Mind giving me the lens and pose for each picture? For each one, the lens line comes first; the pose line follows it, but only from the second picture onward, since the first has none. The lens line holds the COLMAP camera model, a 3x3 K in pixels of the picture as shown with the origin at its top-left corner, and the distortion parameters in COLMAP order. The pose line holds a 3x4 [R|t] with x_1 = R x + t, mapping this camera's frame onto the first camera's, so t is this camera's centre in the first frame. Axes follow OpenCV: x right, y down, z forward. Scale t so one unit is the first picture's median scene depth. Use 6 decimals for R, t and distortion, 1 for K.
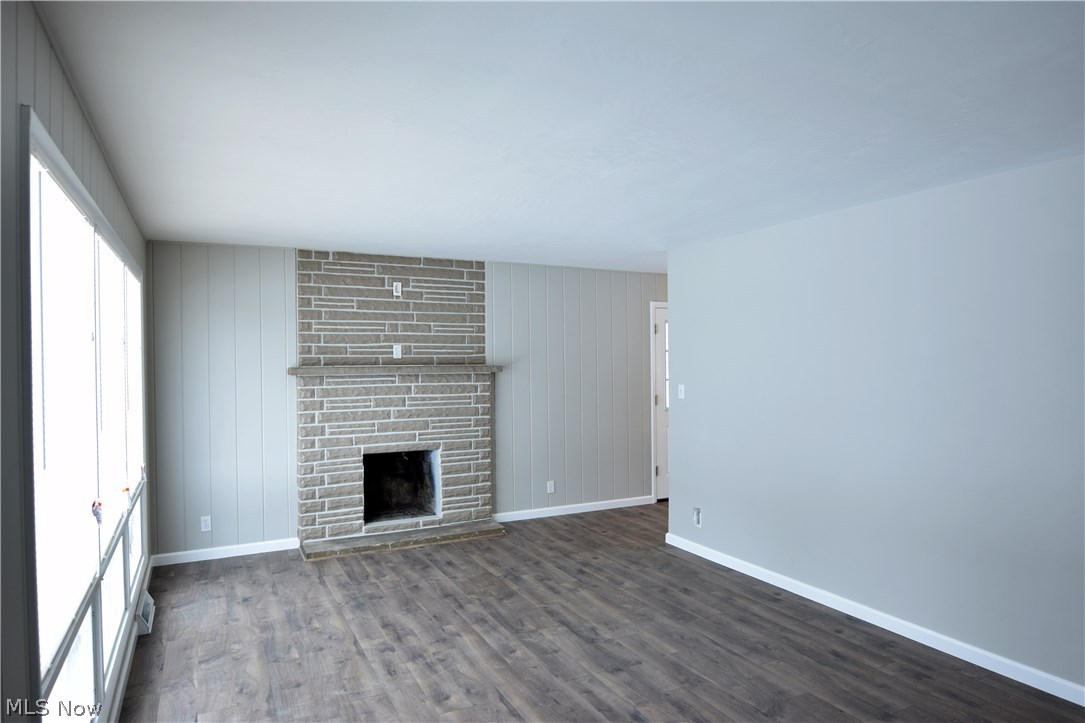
lens RADIAL K [[660.5, 0, 540.2], [0, 660.5, 361.9], [0, 0, 1]] dist [-0.014091, -0.005446]
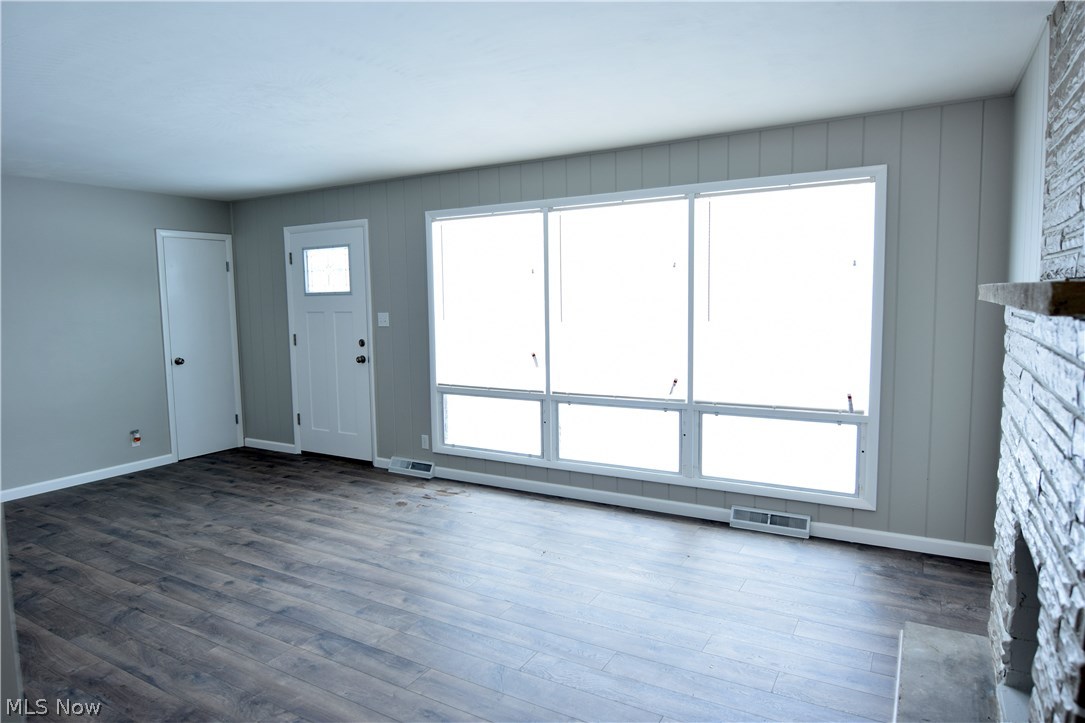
lens RADIAL K [[660.5, 0, 539.5], [0, 660.5, 365.4], [0, 0, 1]] dist [-0.014091, -0.005446]
pose [[-0.842818, 0.077305, -0.532618, 0.184870], [0.017288, 0.993008, 0.116771, 0.005838], [0.537921, 0.089209, -0.838262, 1.279200]]
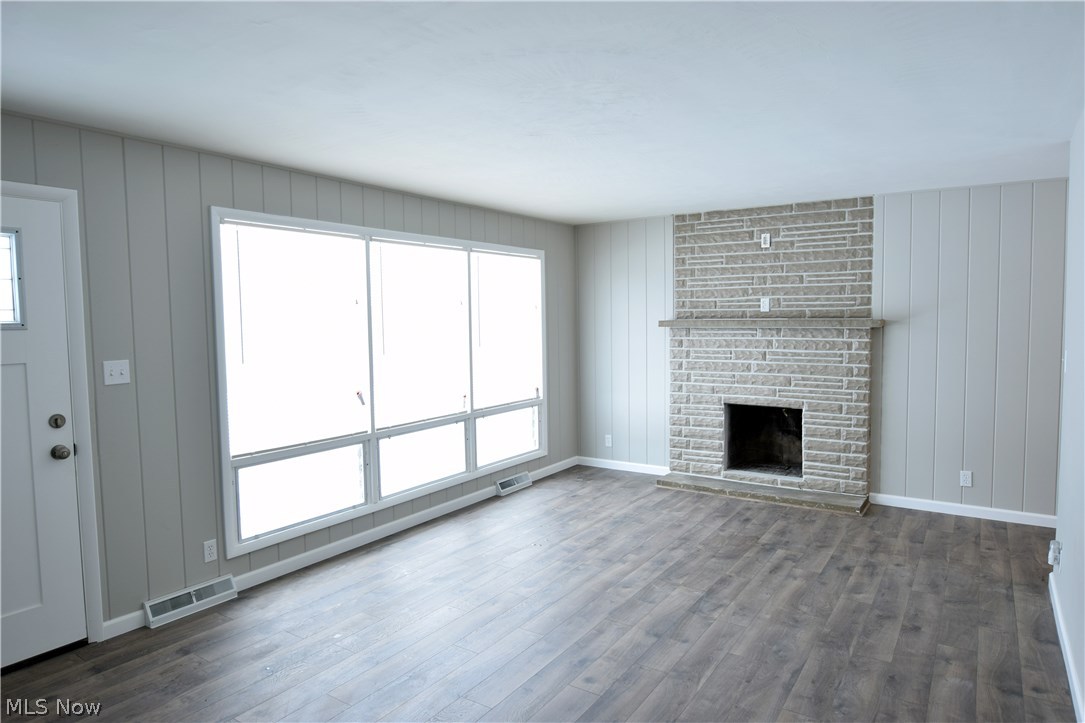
lens RADIAL K [[660.5, 0, 537.4], [0, 660.5, 363.7], [0, 0, 1]] dist [-0.014091, -0.005446]
pose [[0.482513, 0.062085, -0.873686, 0.553547], [0.000917, 0.997448, 0.071387, 0.001854], [0.875889, -0.035246, 0.481224, 0.258437]]
